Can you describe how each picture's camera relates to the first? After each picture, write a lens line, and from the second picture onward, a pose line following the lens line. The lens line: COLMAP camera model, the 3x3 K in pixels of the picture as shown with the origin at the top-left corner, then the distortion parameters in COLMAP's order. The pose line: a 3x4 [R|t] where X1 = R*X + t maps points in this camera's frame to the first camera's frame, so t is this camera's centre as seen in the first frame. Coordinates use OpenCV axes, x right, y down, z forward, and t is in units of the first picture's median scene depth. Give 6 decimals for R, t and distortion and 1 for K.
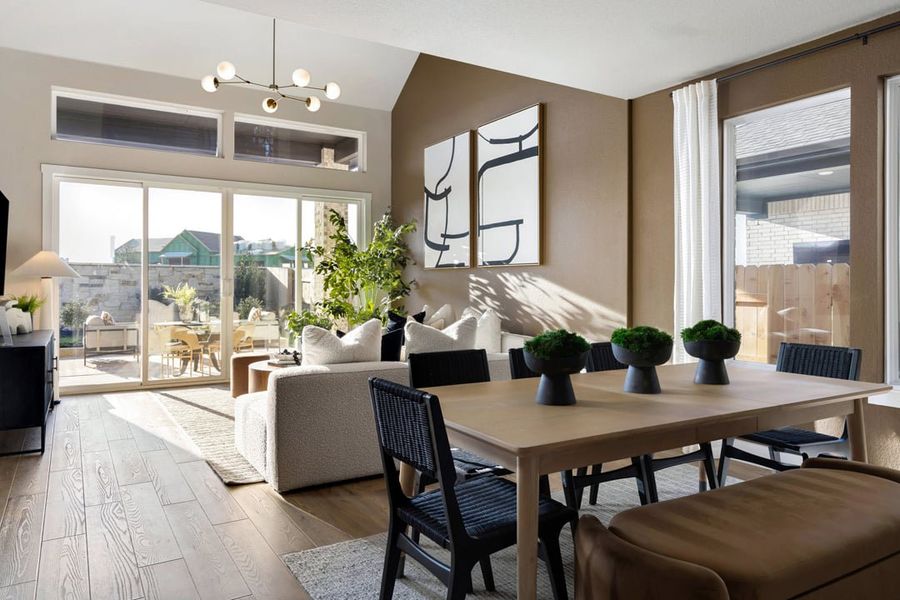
lens RADIAL K [[631.1, 0, 455.8], [0, 631.1, 285.8], [0, 0, 1]] dist [0.001749, 0.001904]
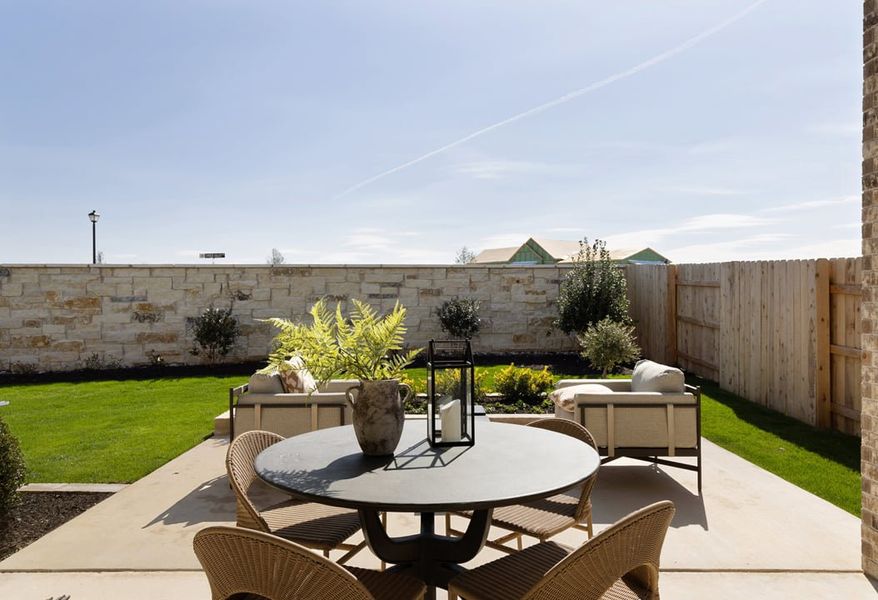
lens RADIAL K [[602.5, 0, 439.0], [0, 602.5, 300.0], [0, 0, 1]] dist [0.001879, 0.000652]
pose [[0.843642, -0.003567, -0.536895, -0.348189], [0.008877, 0.999934, 0.007306, -0.001639], [0.536833, -0.010930, 0.843617, 1.009904]]
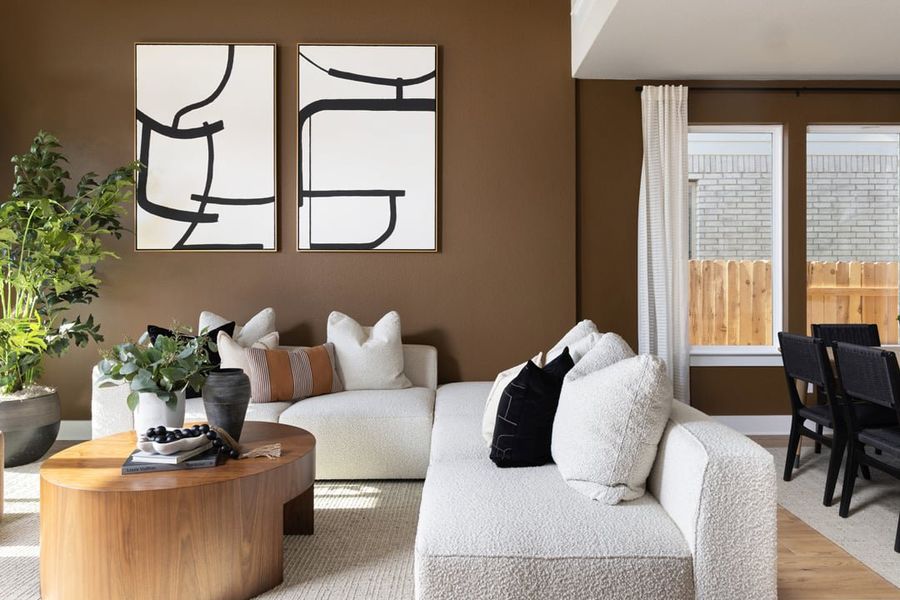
lens RADIAL K [[619.0, 0, 470.1], [0, 619.0, 274.5], [0, 0, 1]] dist [0.006389, 0.001630]
pose [[0.504258, 0.001951, 0.863551, -0.414264], [0.002506, 0.999990, -0.003723, -0.001747], [-0.863549, 0.004042, 0.504248, 0.470726]]
